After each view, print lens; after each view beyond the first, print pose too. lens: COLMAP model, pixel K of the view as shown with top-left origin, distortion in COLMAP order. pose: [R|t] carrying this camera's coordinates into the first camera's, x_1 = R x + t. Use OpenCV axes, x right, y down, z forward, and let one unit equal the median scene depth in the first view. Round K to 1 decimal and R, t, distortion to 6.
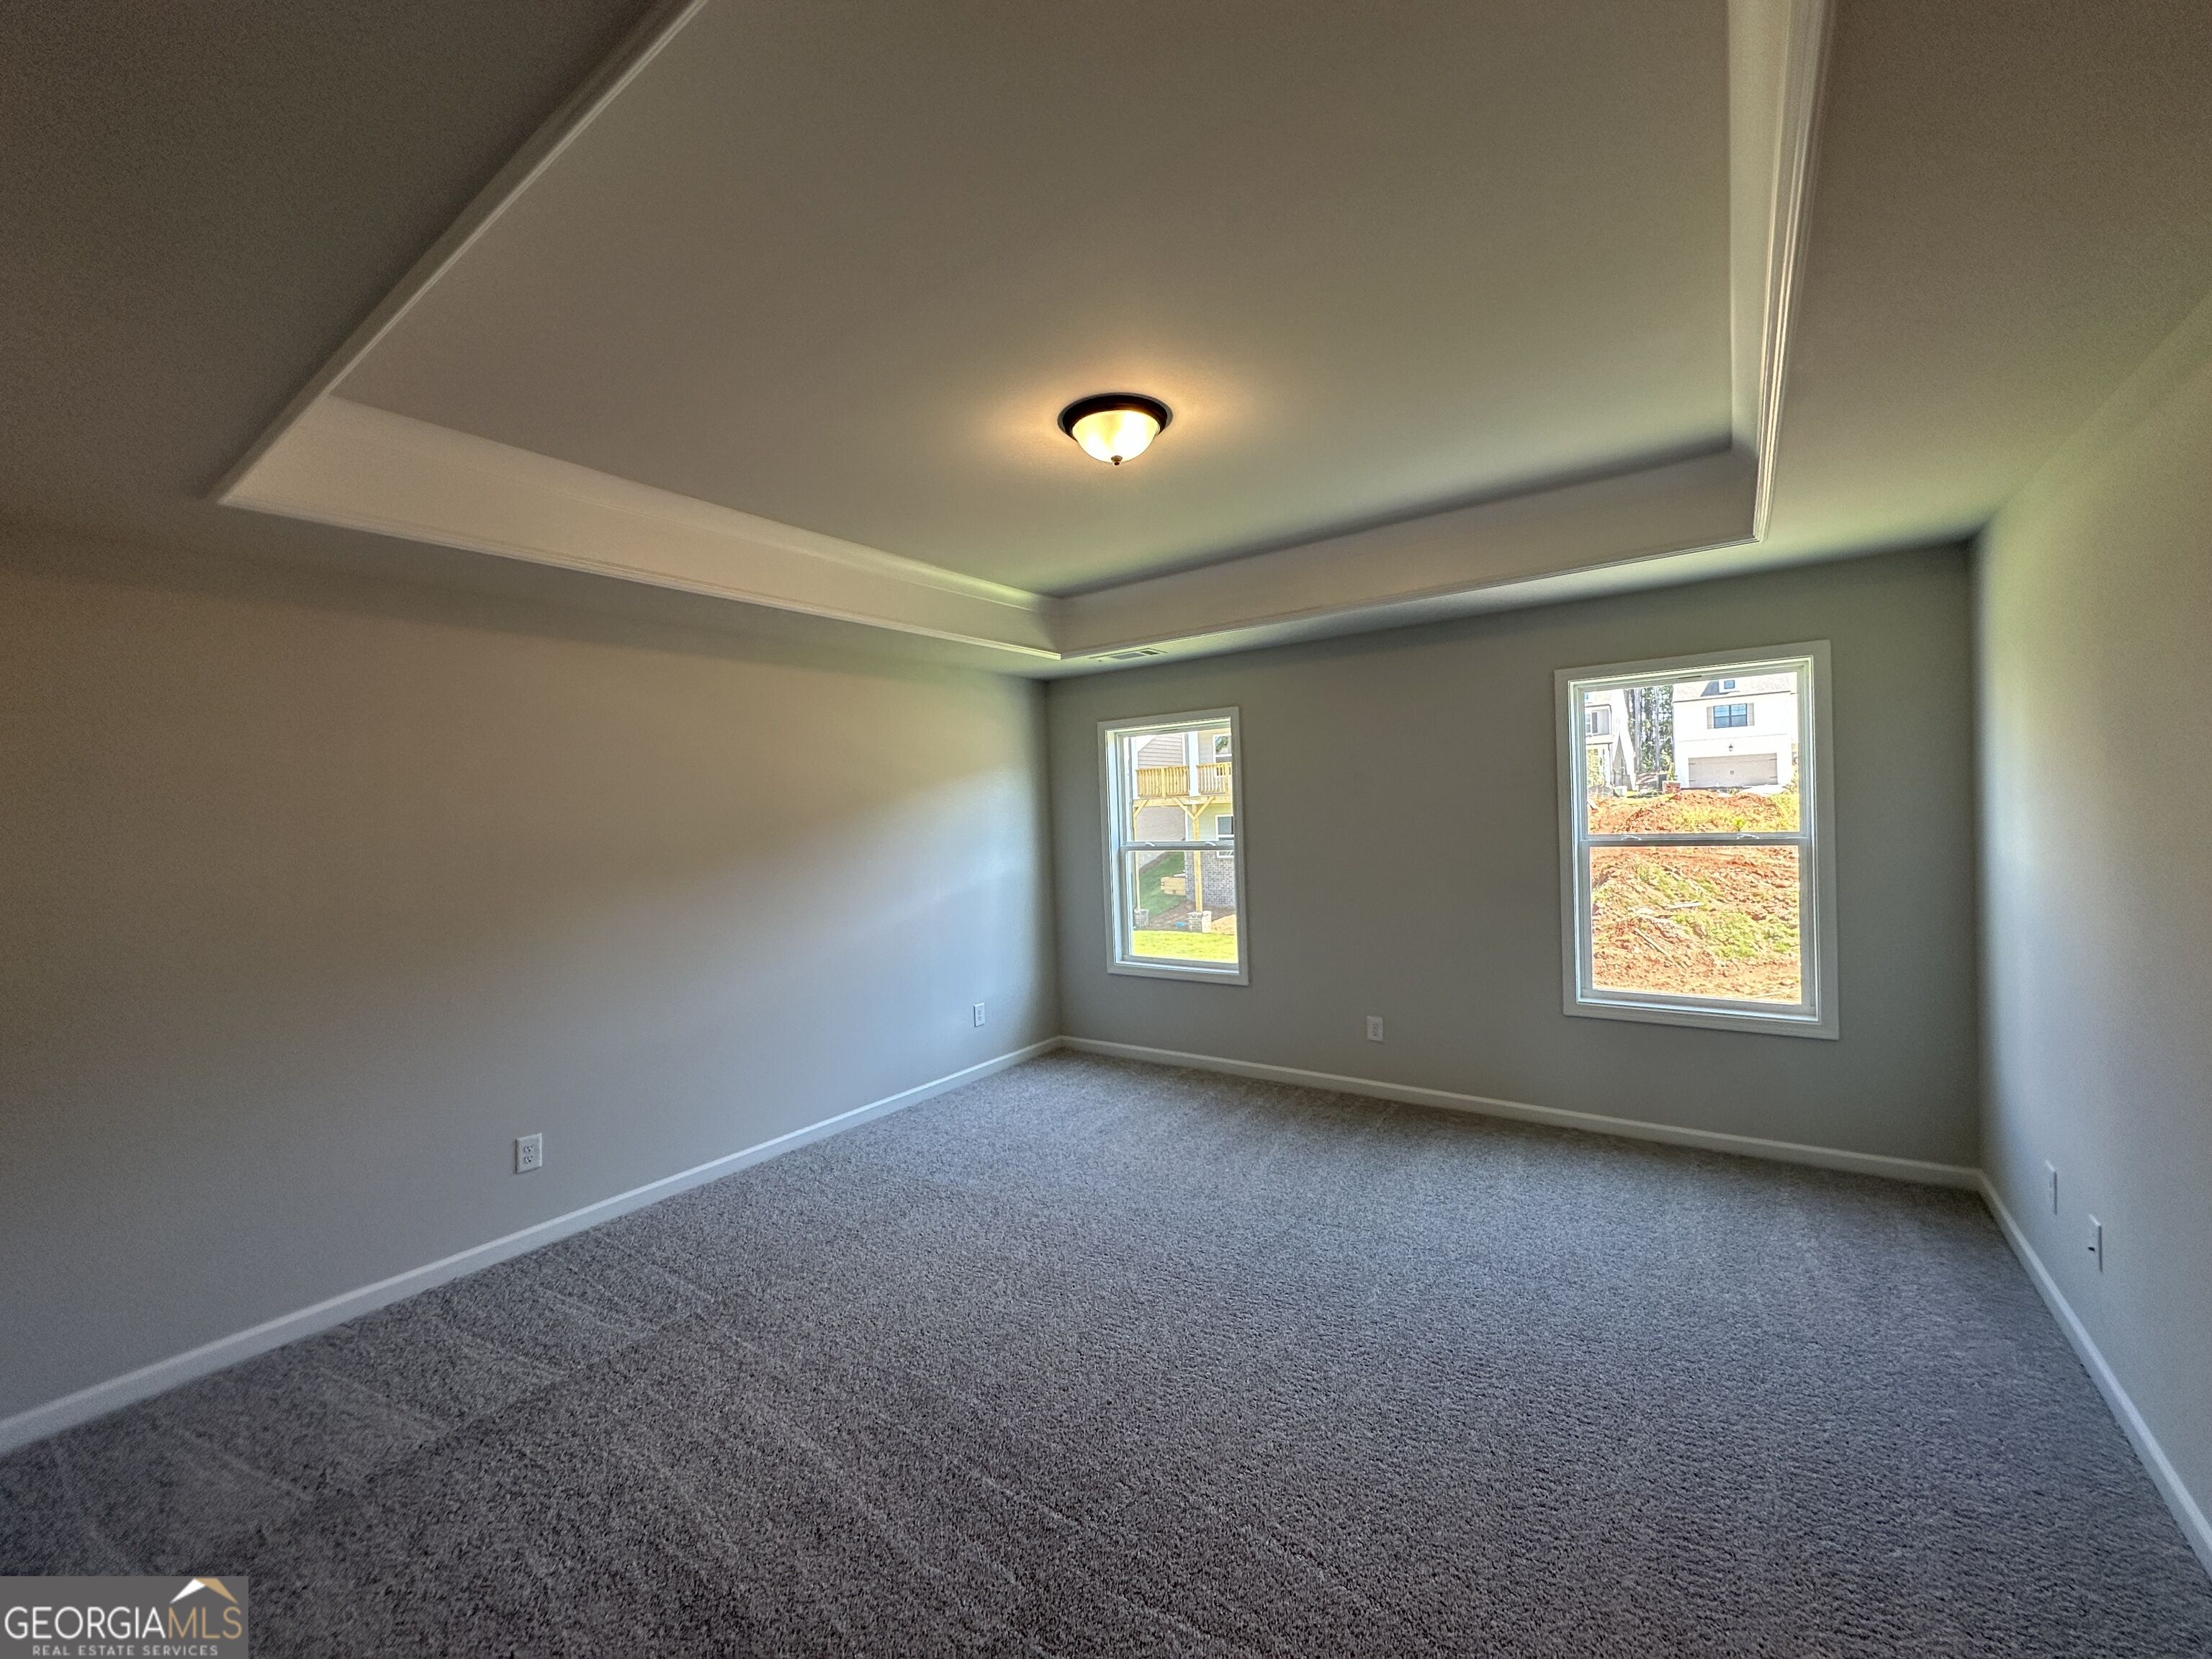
lens RADIAL K [[866.8, 0, 1080.8], [0, 866.8, 813.1], [0, 0, 1]] dist [-0.001726, 0.000673]
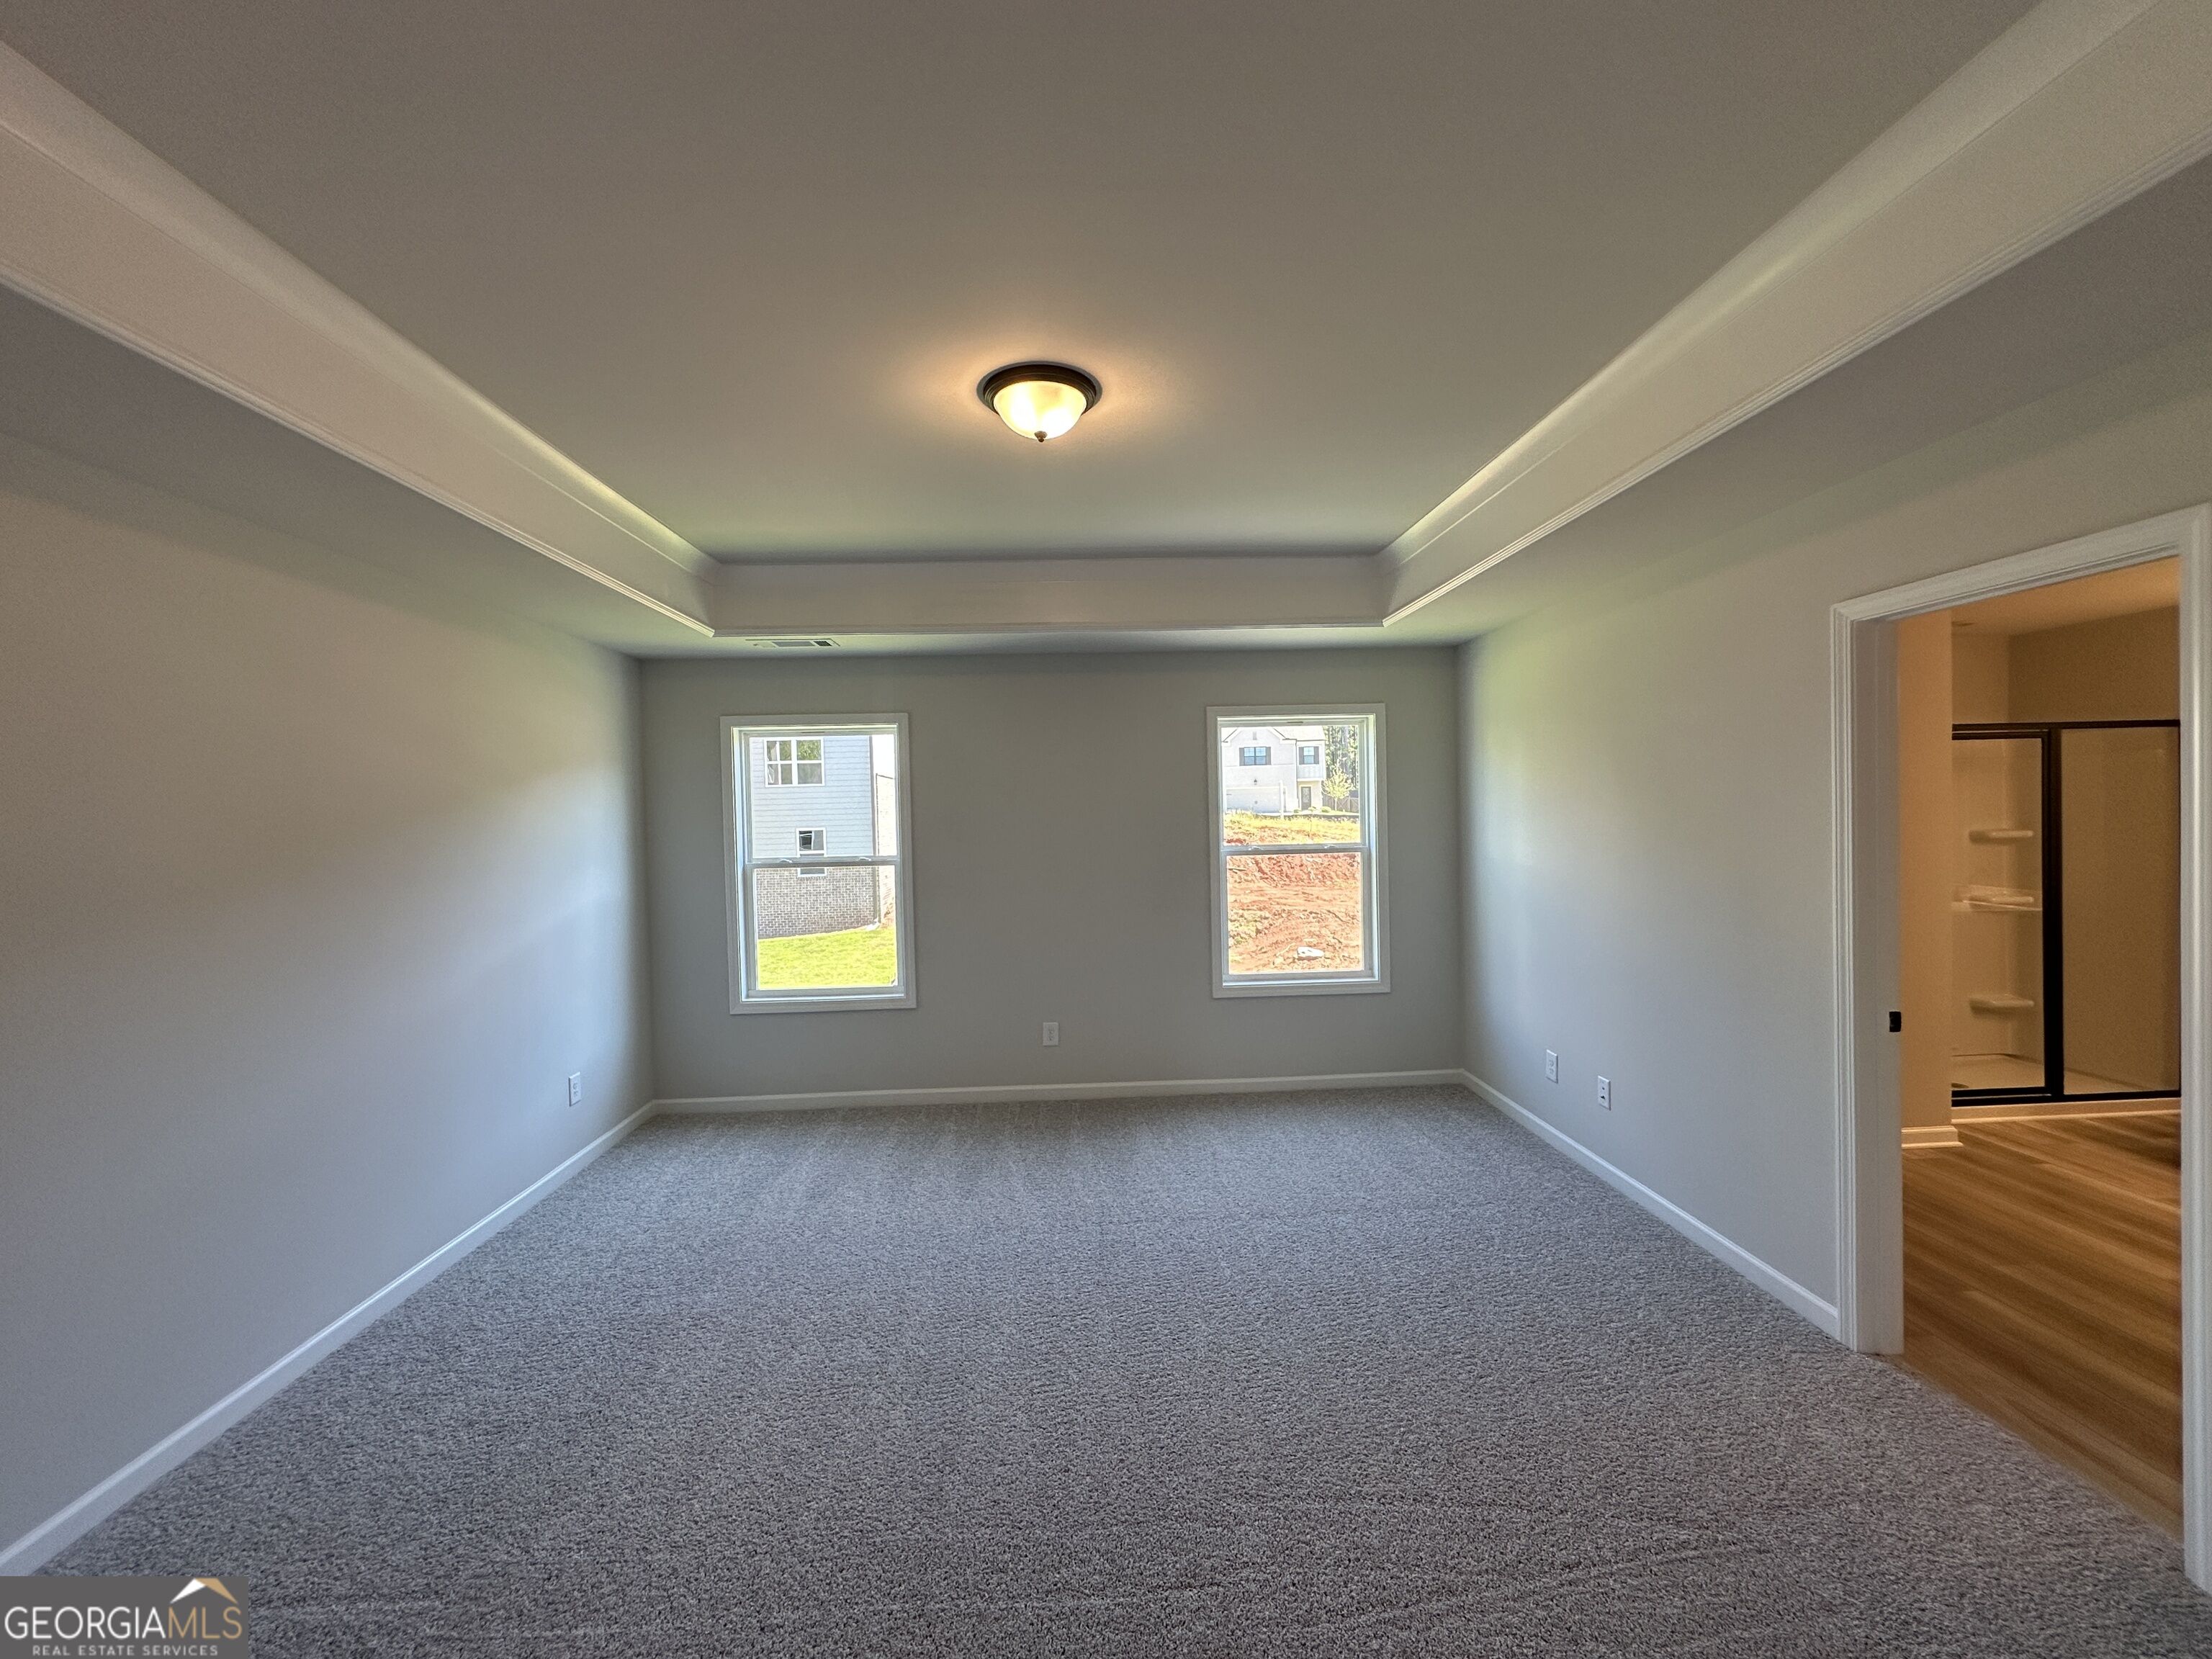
lens RADIAL K [[866.8, 0, 1167.6], [0, 866.8, 835.6], [0, 0, 1]] dist [-0.001726, 0.000673]
pose [[0.788897, -0.000178, 0.614526, -0.193400], [-0.006359, 0.999944, 0.008453, 0.000369], [-0.614493, -0.010576, 0.788851, 0.094081]]
